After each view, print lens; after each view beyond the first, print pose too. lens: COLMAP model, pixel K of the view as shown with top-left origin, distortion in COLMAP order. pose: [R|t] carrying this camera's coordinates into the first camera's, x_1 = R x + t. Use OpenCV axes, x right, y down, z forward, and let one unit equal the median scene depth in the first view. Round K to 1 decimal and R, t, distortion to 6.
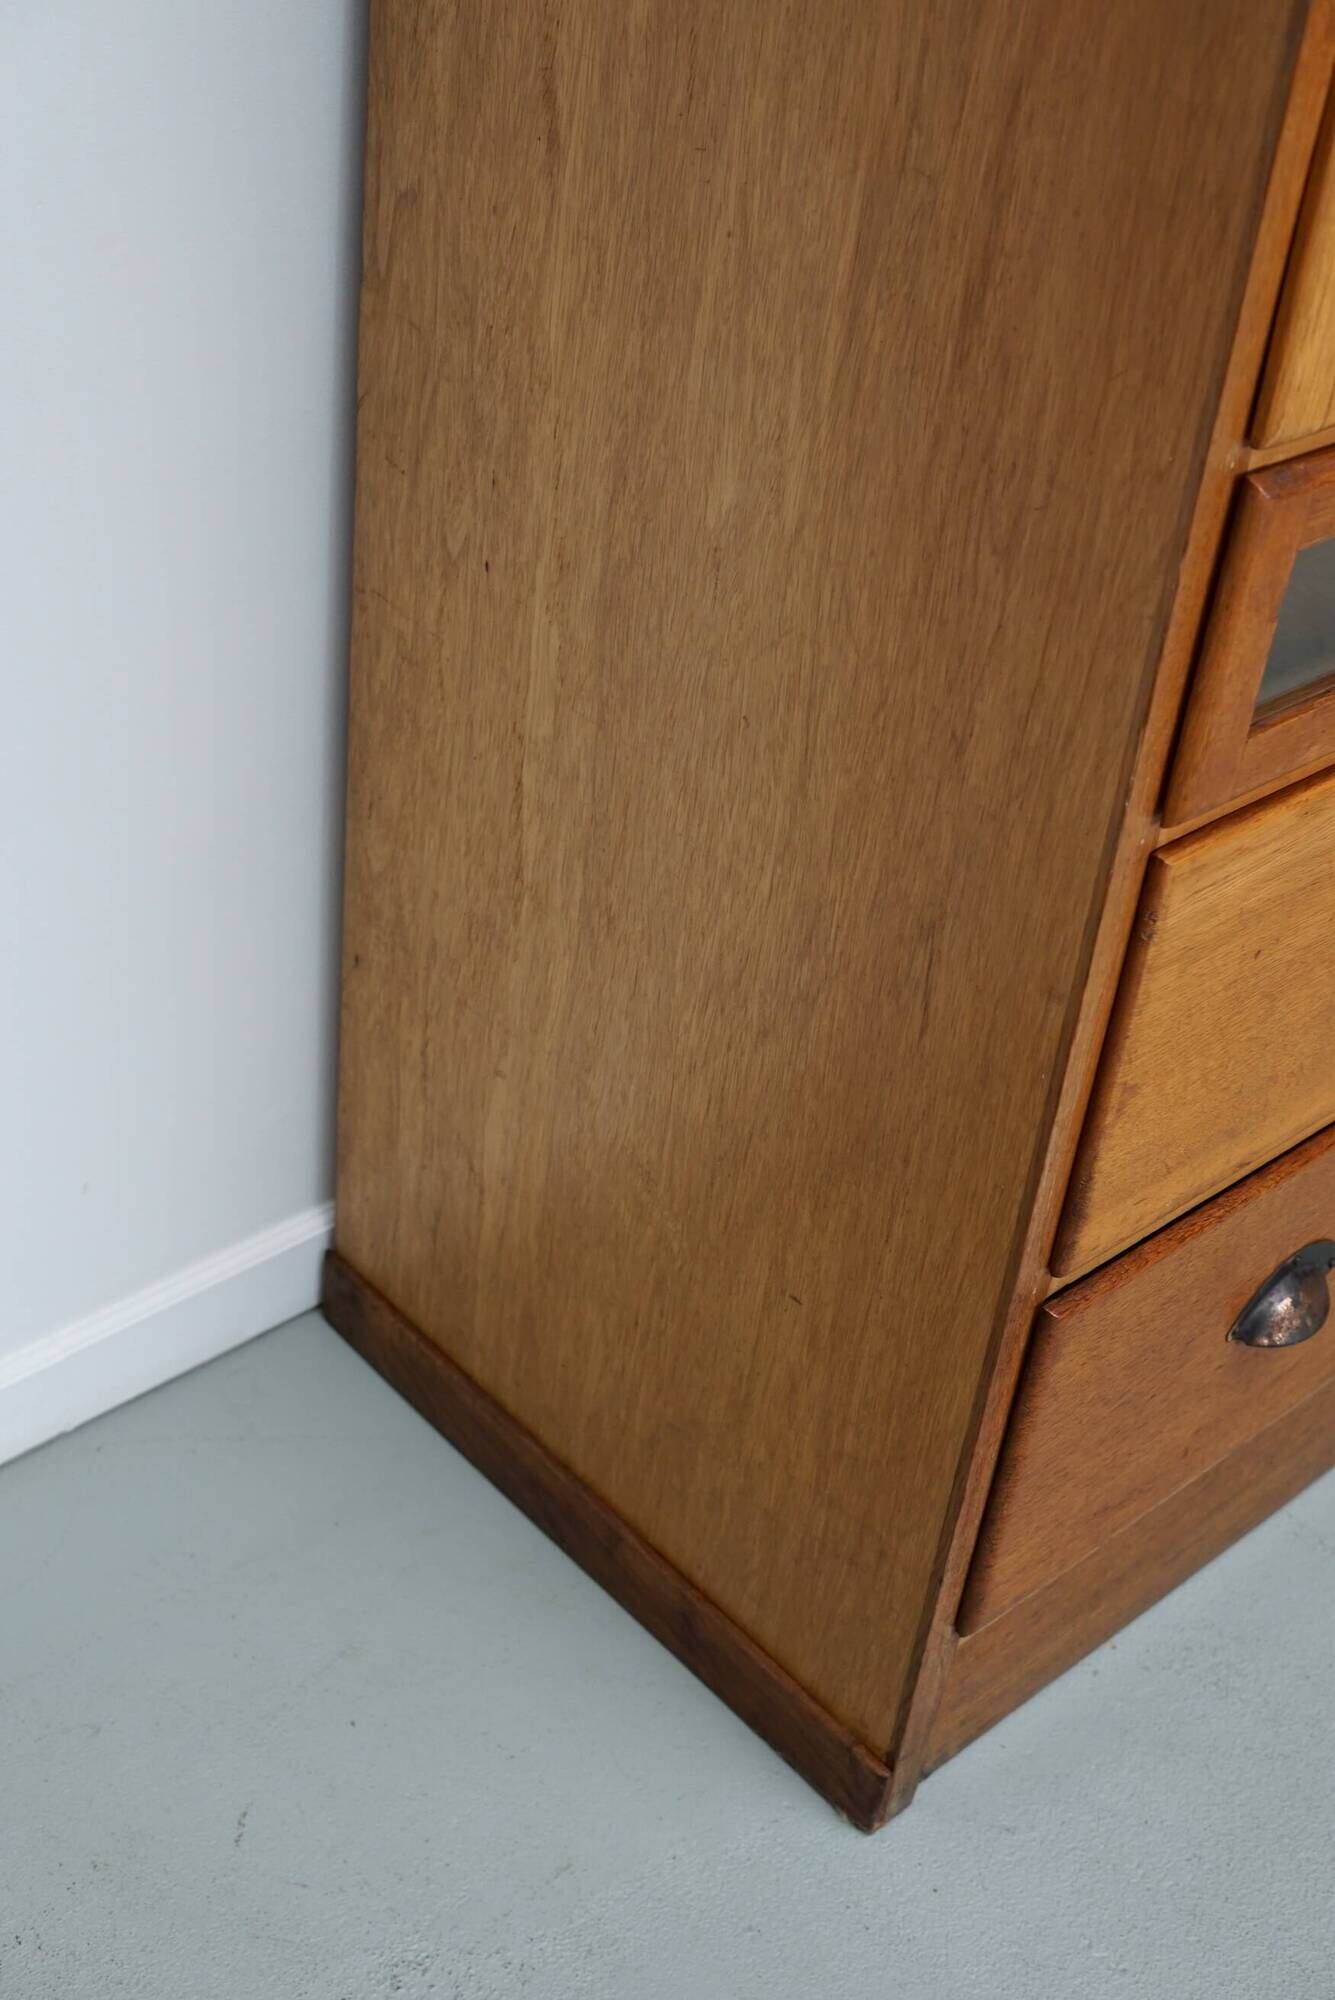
lens RADIAL K [[2571.5, 0, 674.6], [0, 2571.5, 1015.7], [0, 0, 1]] dist [-0.092815, 0.000000]
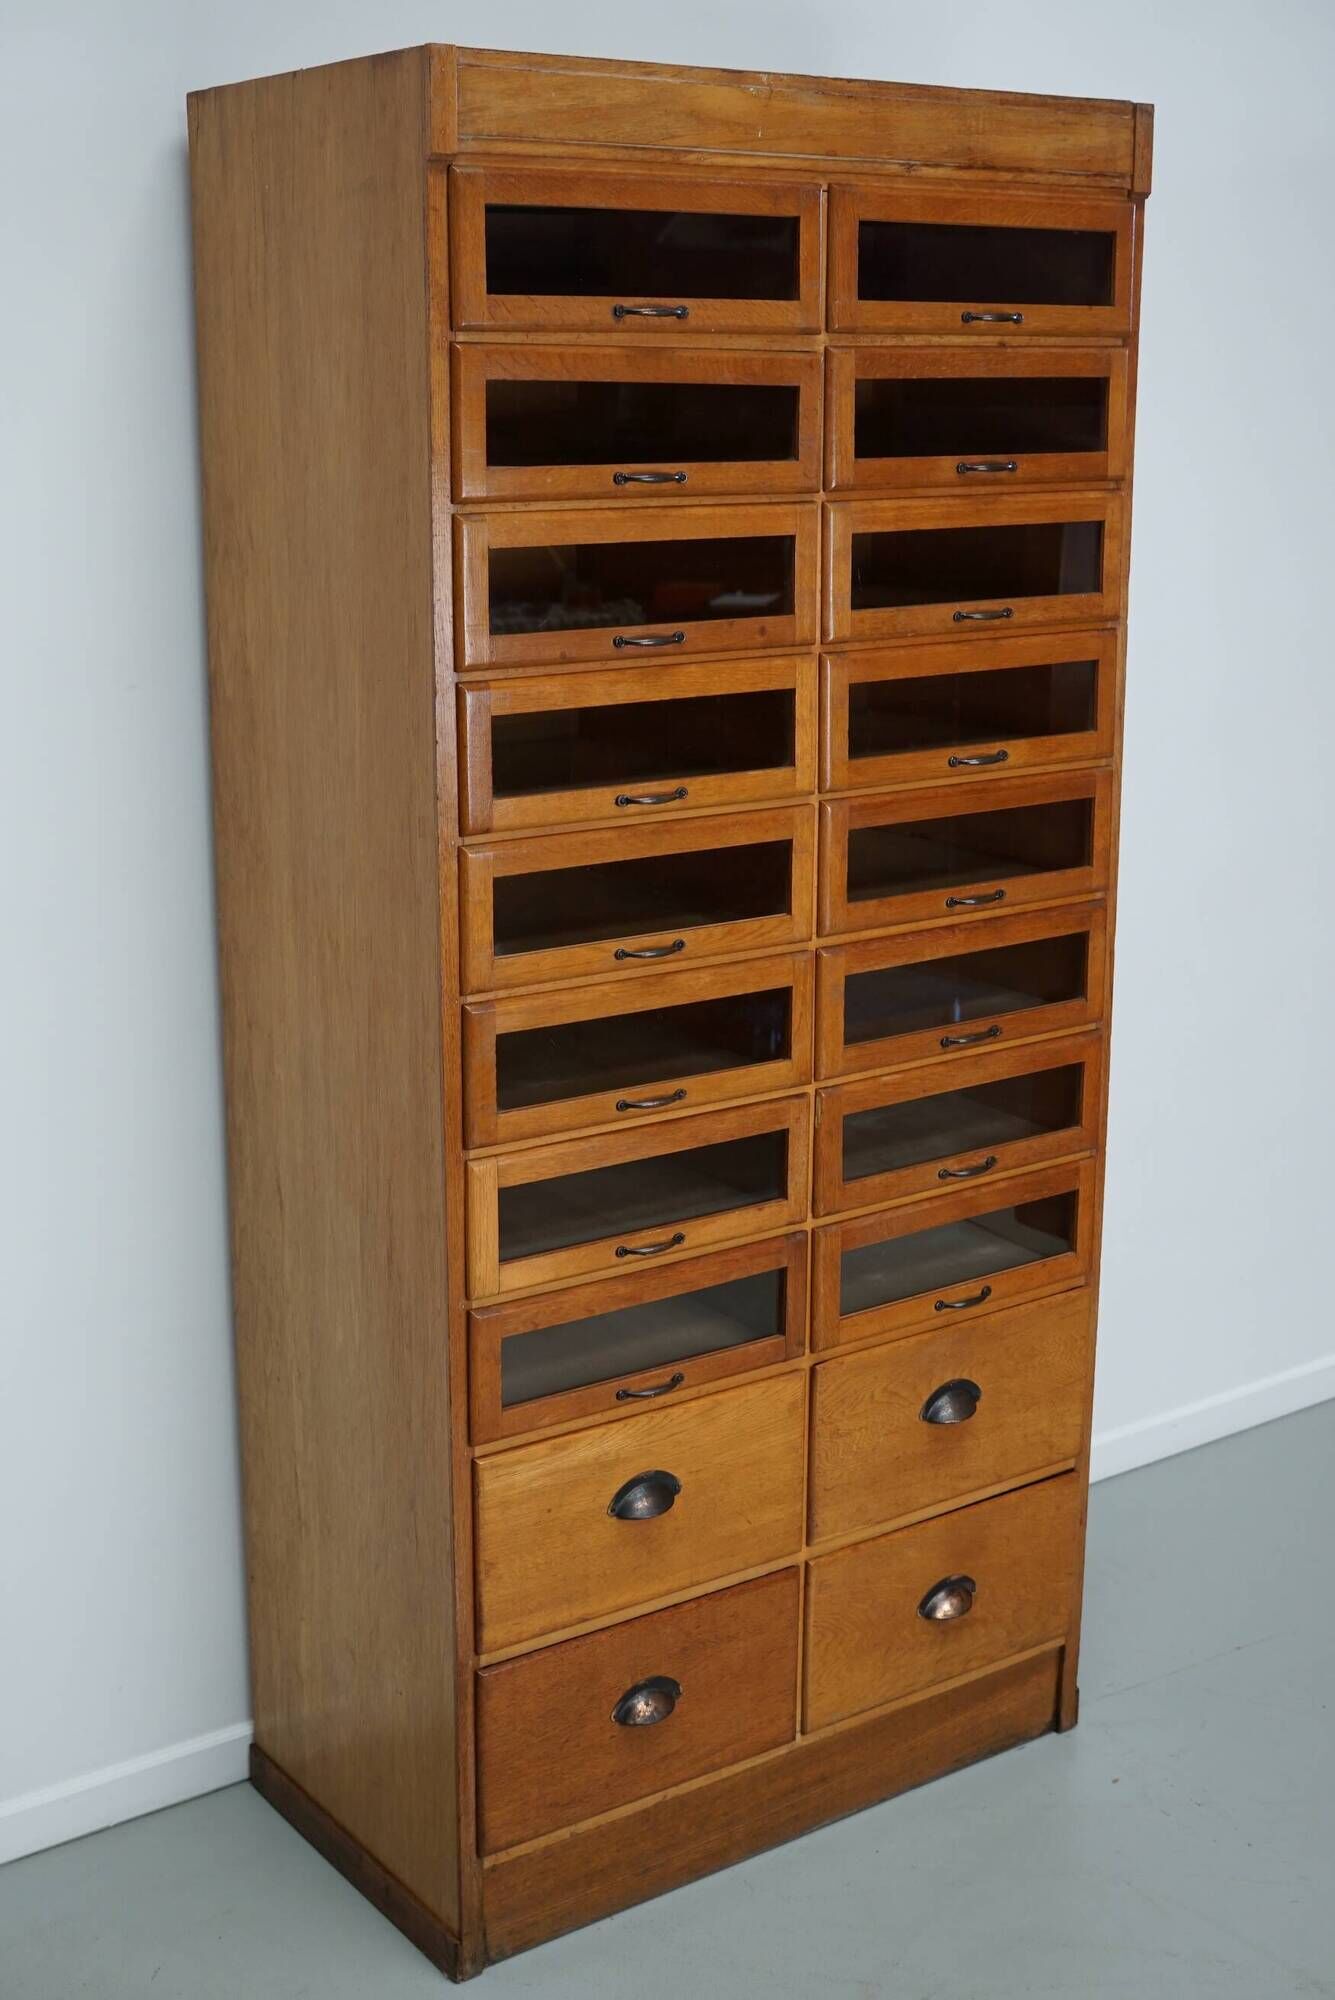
lens RADIAL K [[2571.5, 0, 673.2], [0, 2571.5, 1007.4], [0, 0, 1]] dist [-0.092815, 0.000000]
pose [[0.990023, -0.061550, -0.126752, 0.584553], [0.008435, 0.923826, -0.382719, 0.399714], [0.140653, 0.377831, 0.915129, -1.193510]]
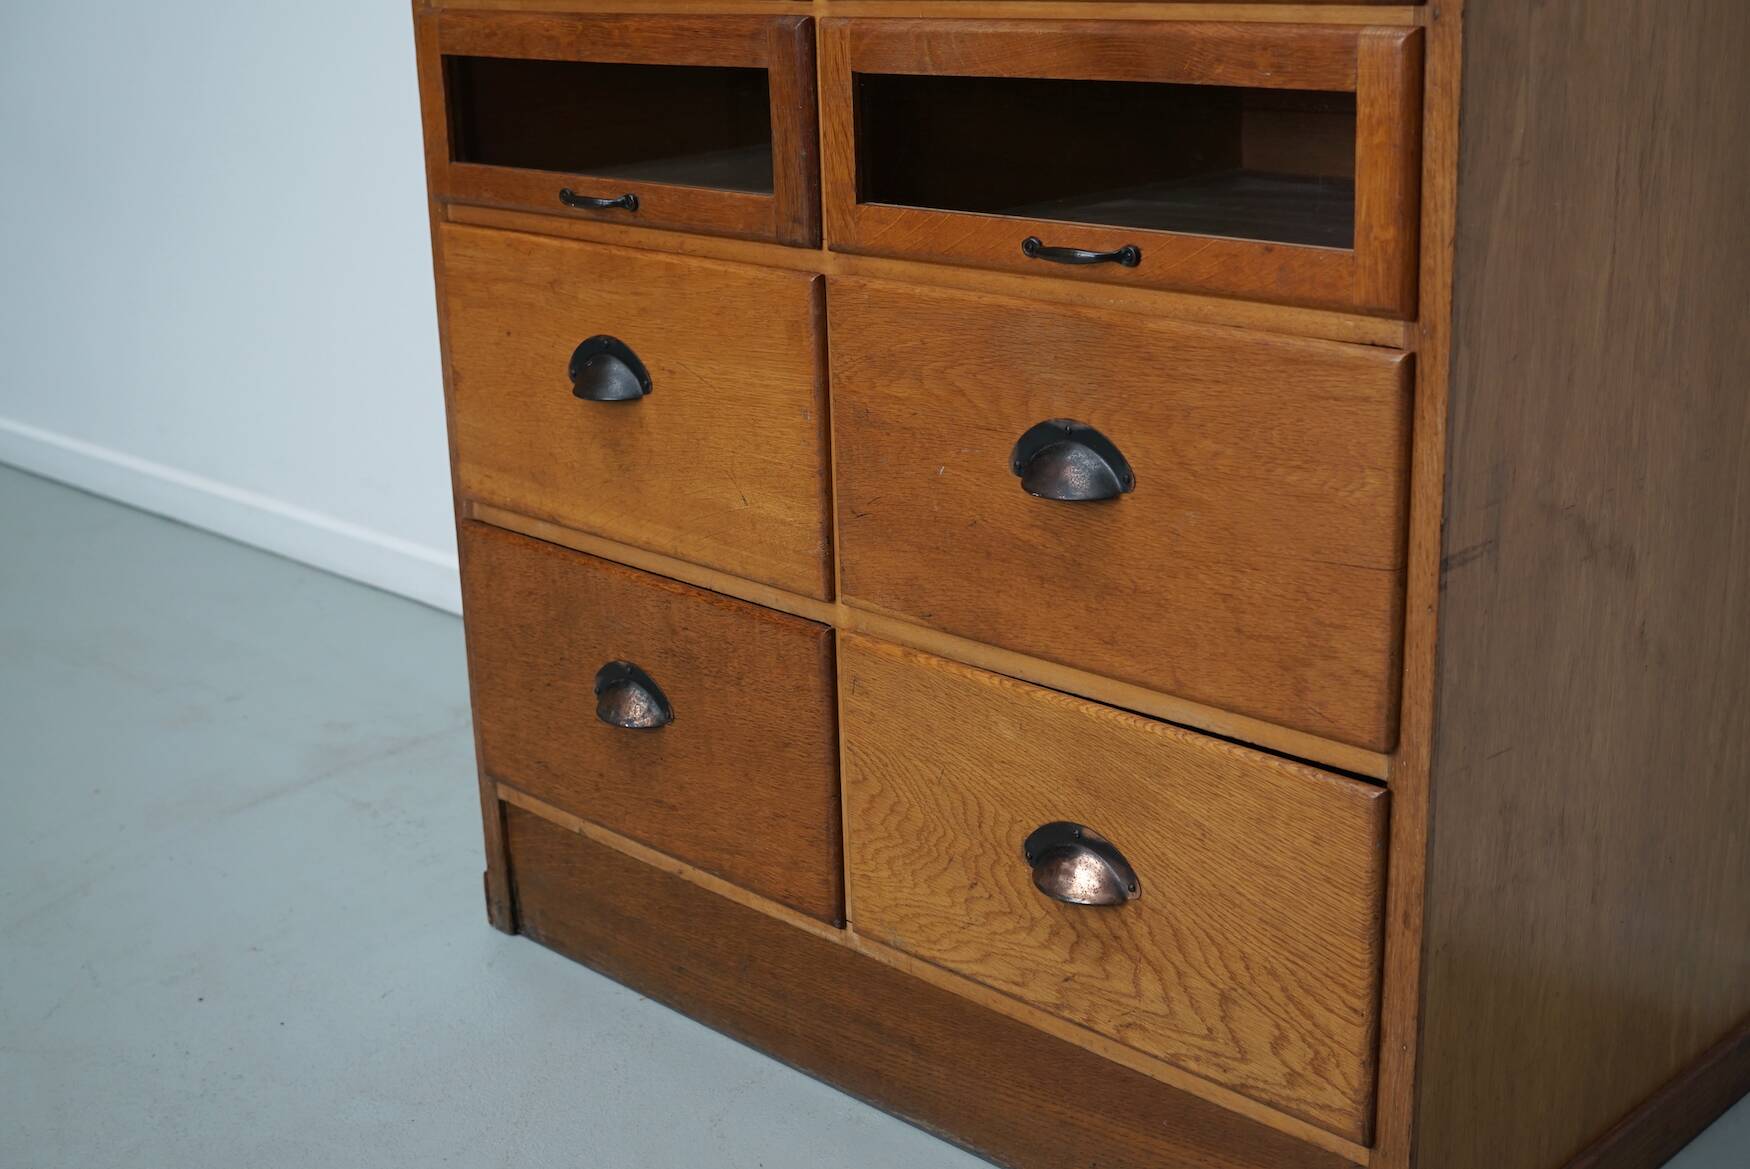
lens RADIAL K [[2250.1, 0, 899.4], [0, 2250.1, 591.2], [0, 0, 1]] dist [-0.092815, 0.000000]
pose [[0.058400, 0.203689, -0.977292, 1.531796], [-0.567194, 0.812374, 0.135422, -0.206955], [0.821511, 0.546405, 0.162974, 0.910966]]
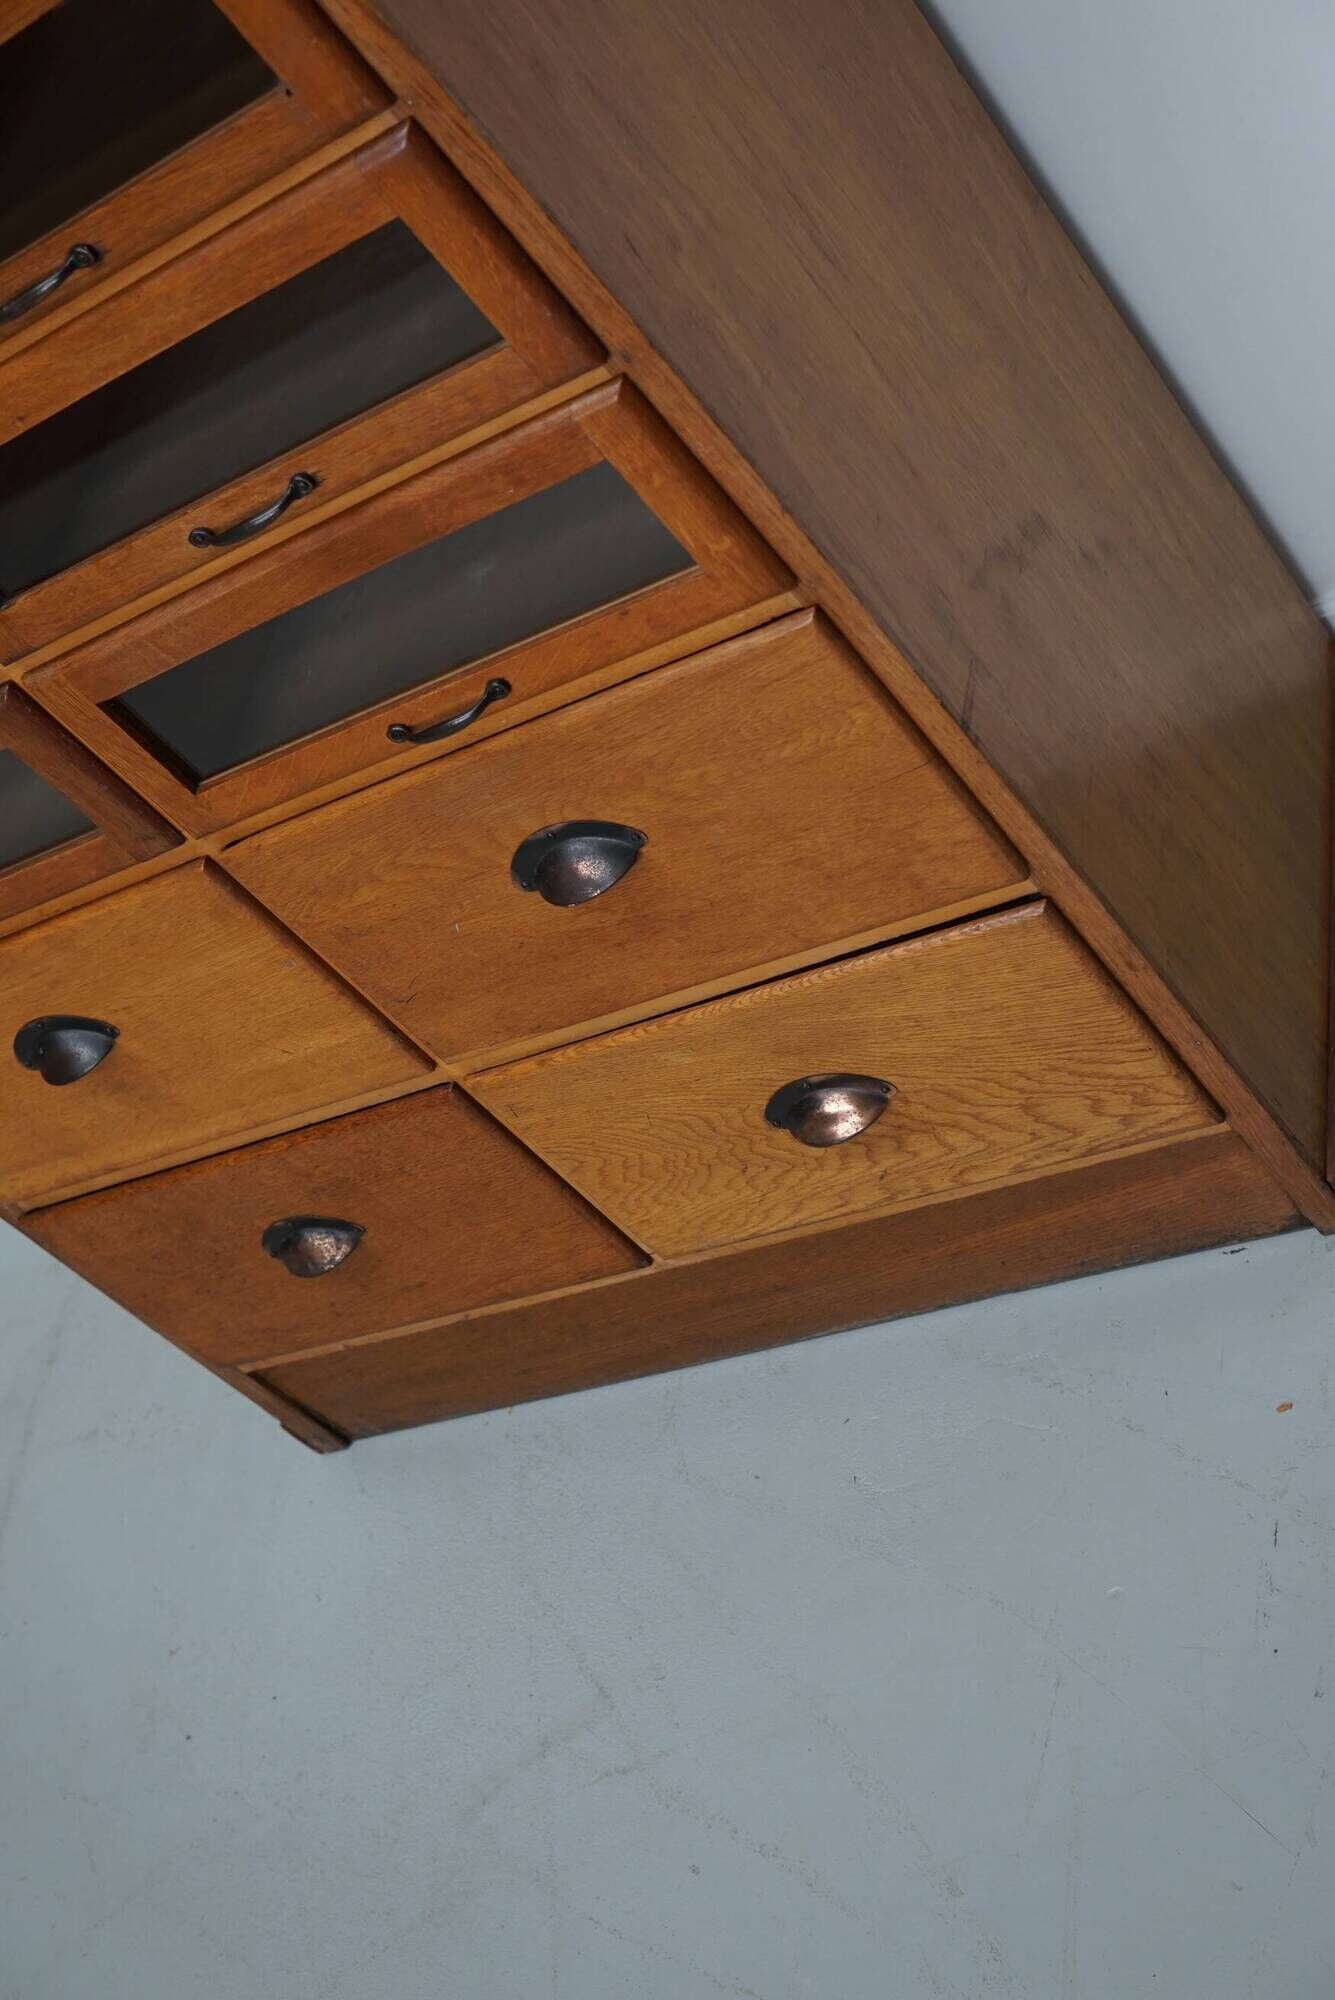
lens RADIAL K [[2571.5, 0, 670.8], [0, 2571.5, 981.7], [0, 0, 1]] dist [-0.092815, 0.000000]
pose [[0.427509, 0.267410, -0.863555, 1.533668], [0.106708, 0.933644, 0.341940, -0.492088], [0.897691, -0.238331, 0.370607, 0.714755]]
